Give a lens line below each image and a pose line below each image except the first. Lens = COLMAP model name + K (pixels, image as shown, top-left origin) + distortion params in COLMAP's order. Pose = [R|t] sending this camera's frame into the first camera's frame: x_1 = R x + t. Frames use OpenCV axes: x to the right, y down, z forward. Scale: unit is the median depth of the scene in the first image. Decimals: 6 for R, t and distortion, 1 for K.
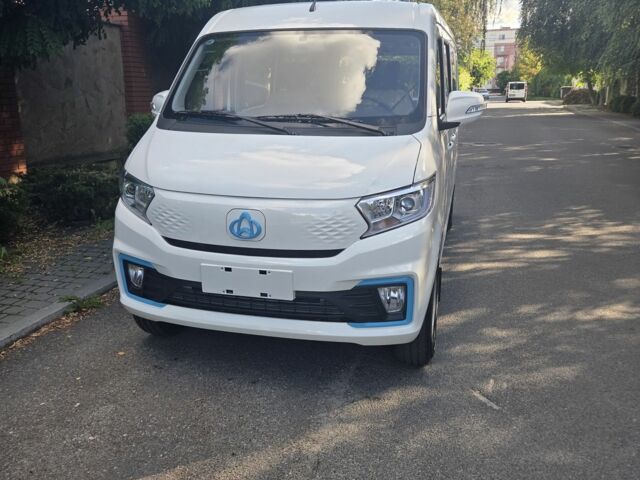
lens RADIAL K [[580.0, 0, 320.0], [0, 580.0, 240.0], [0, 0, 1]] dist [0.063746, -0.019215]
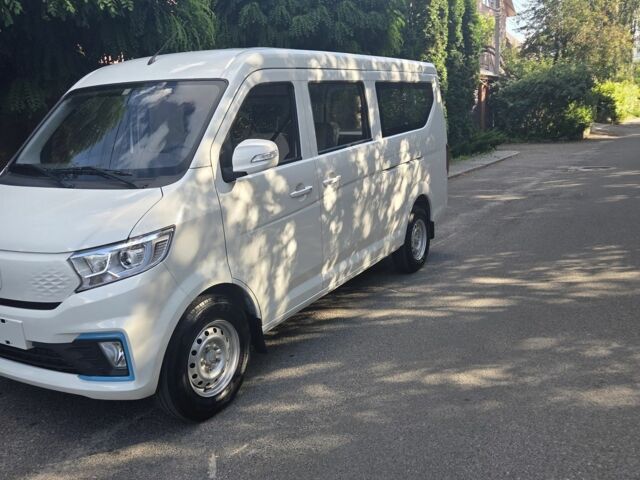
lens RADIAL K [[580.0, 0, 320.0], [0, 580.0, 240.0], [0, 0, 1]] dist [0.063746, -0.019215]
pose [[0.961404, 0.013693, -0.274801, 0.729670], [-0.024564, 0.999044, -0.036155, -0.064814], [0.274043, 0.041510, 0.960821, 0.125965]]
